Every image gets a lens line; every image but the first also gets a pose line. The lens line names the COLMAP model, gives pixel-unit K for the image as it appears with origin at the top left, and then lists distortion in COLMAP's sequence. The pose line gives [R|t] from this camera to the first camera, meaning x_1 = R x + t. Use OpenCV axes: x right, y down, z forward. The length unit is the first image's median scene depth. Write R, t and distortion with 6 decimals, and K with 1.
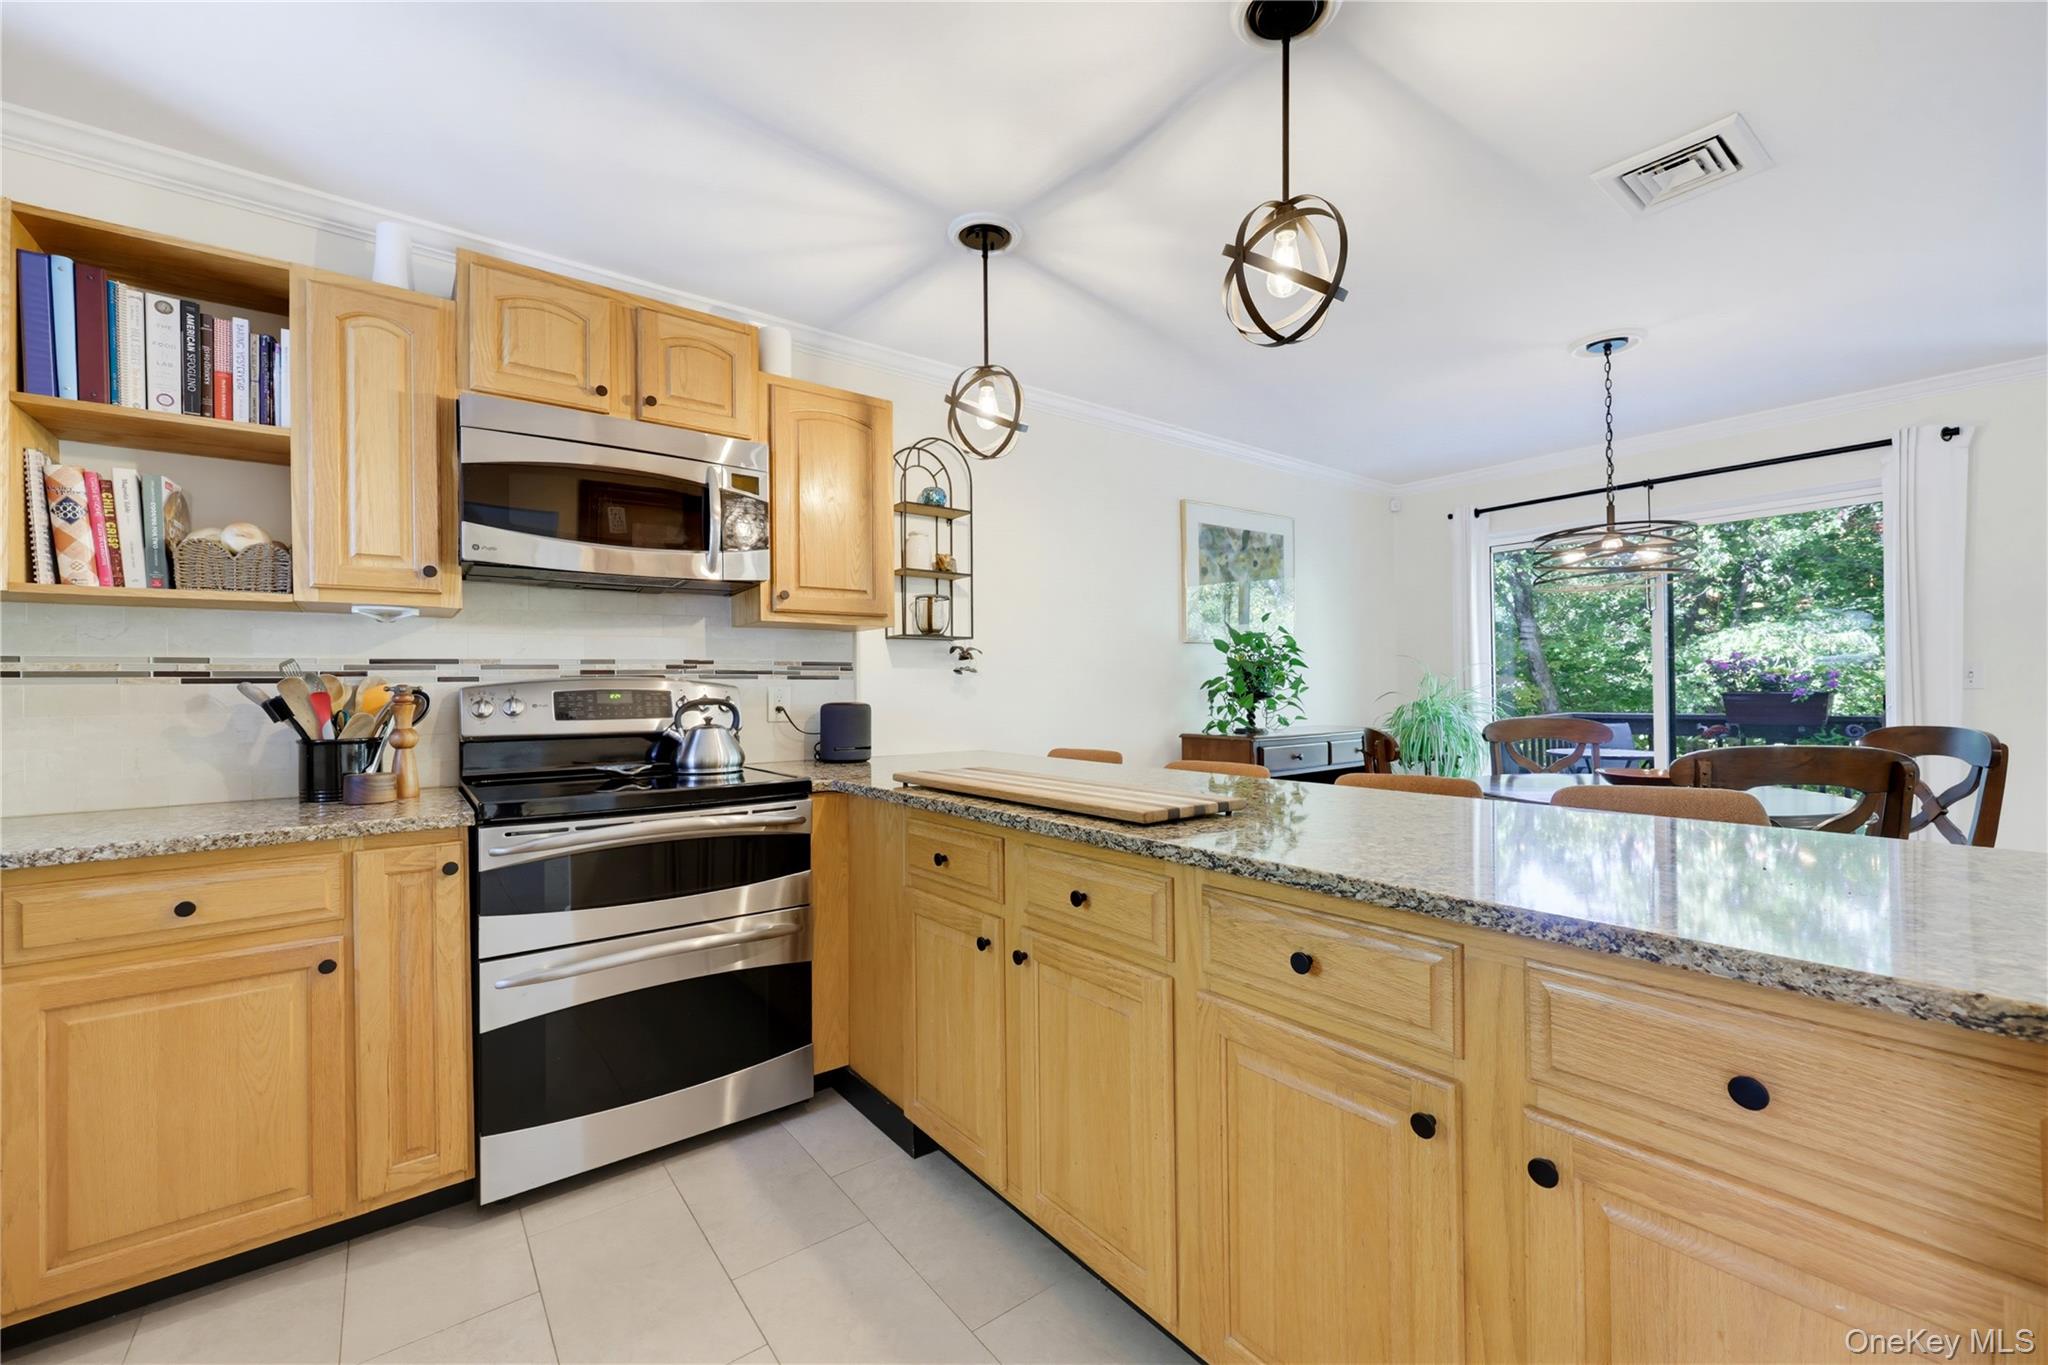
lens RADIAL K [[823.0, 0, 1023.3], [0, 823.0, 684.9], [0, 0, 1]] dist [0.000087, 0.000056]
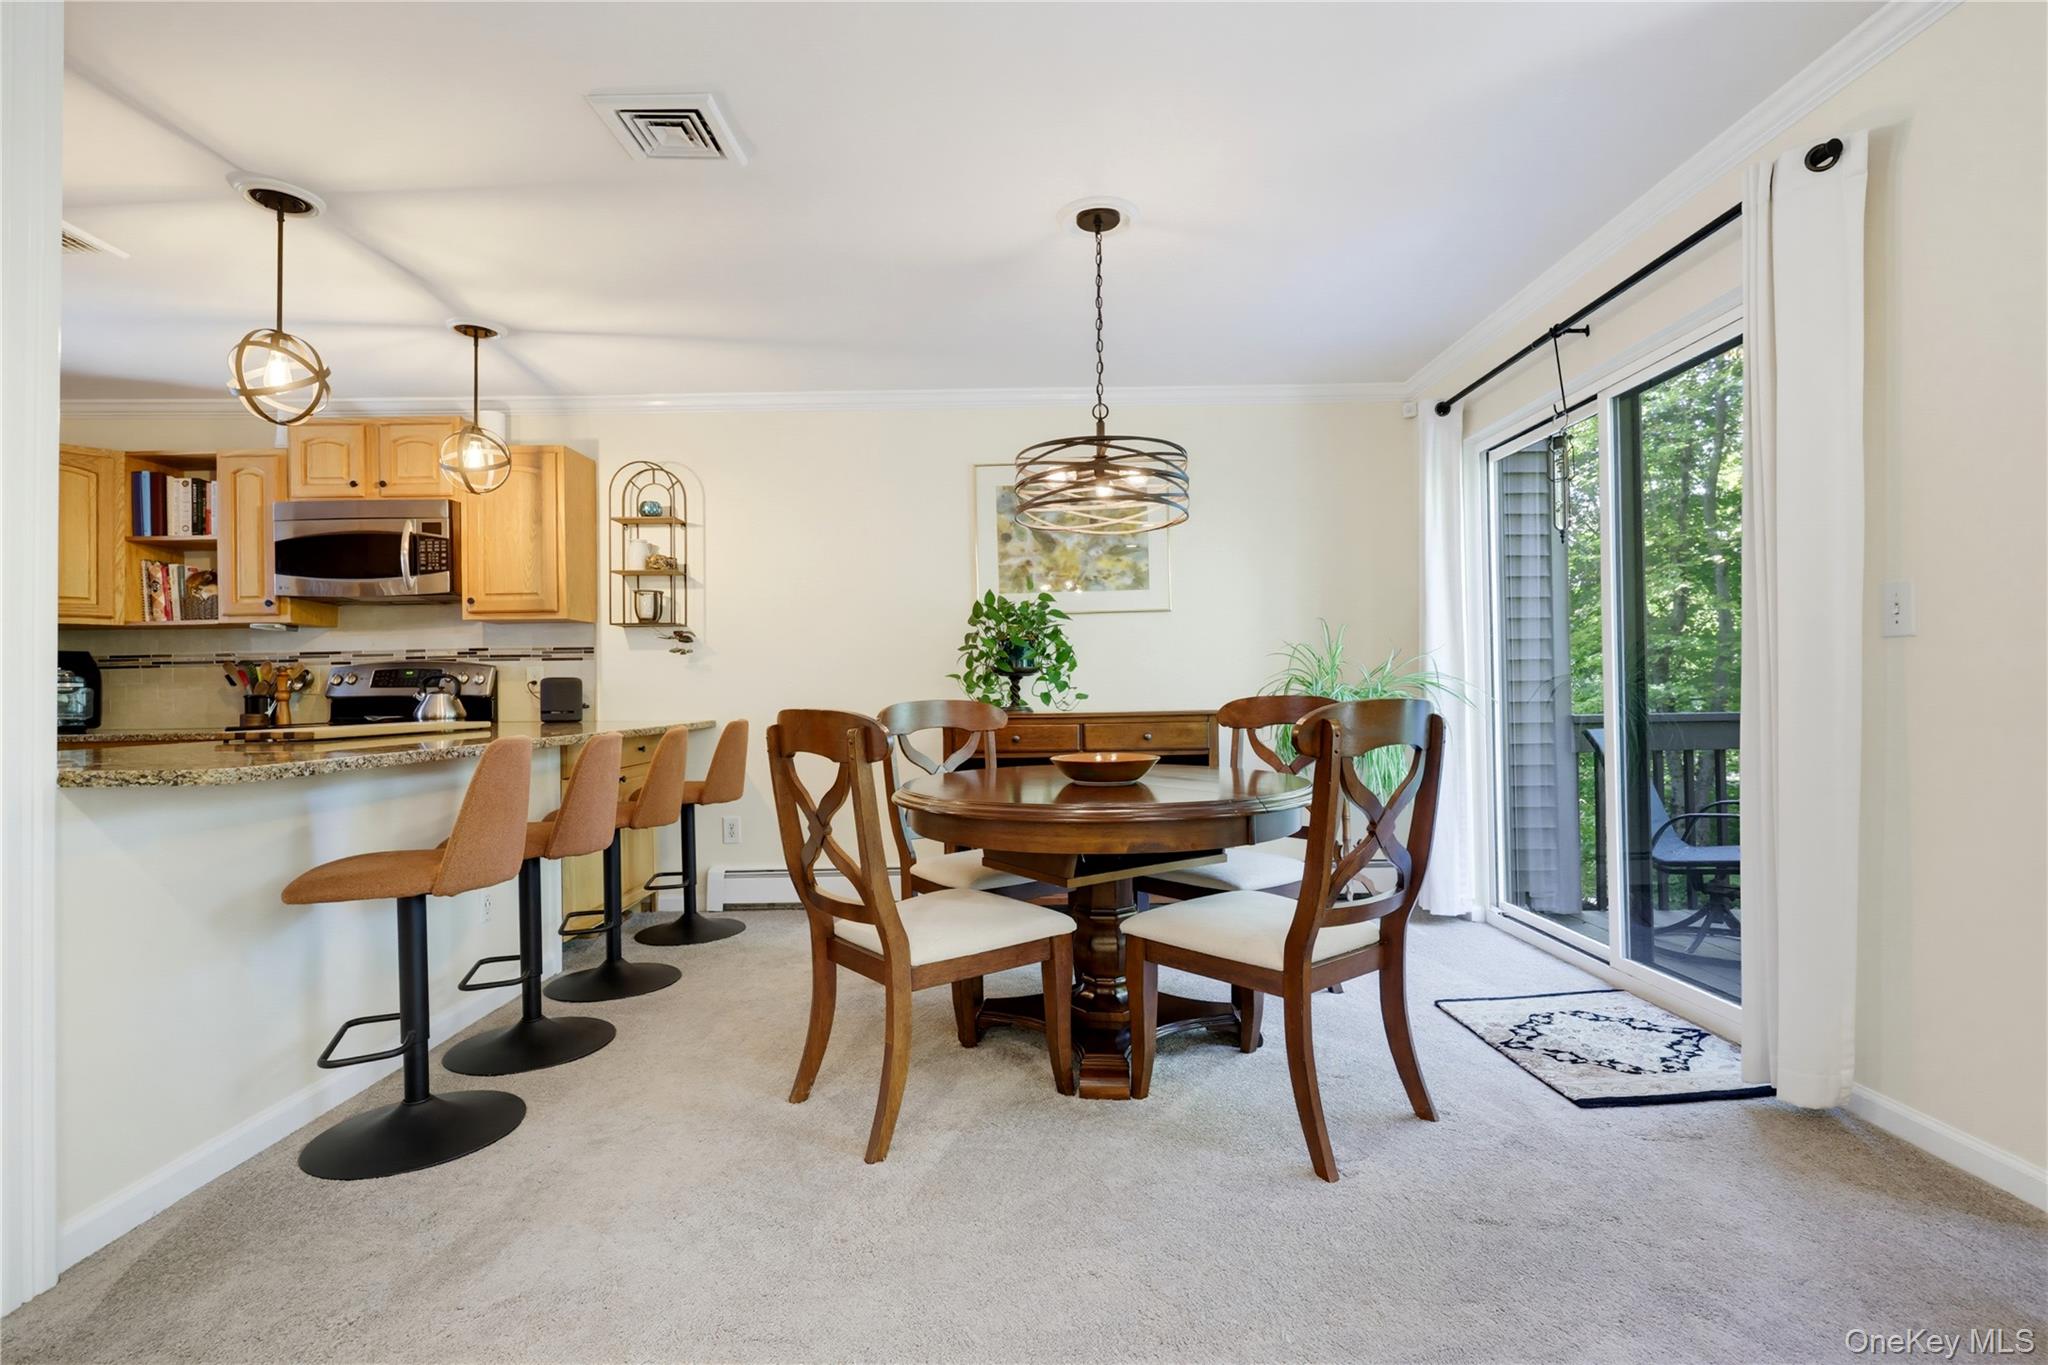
lens RADIAL K [[958.5, 0, 1025.0], [0, 958.5, 685.0], [0, 0, 1]] dist [-0.000398, -0.000577]
pose [[0.794215, -0.004747, -0.607619, 1.812763], [0.008477, 0.999959, 0.003269, 0.048244], [0.607578, -0.007748, 0.794222, 0.321389]]
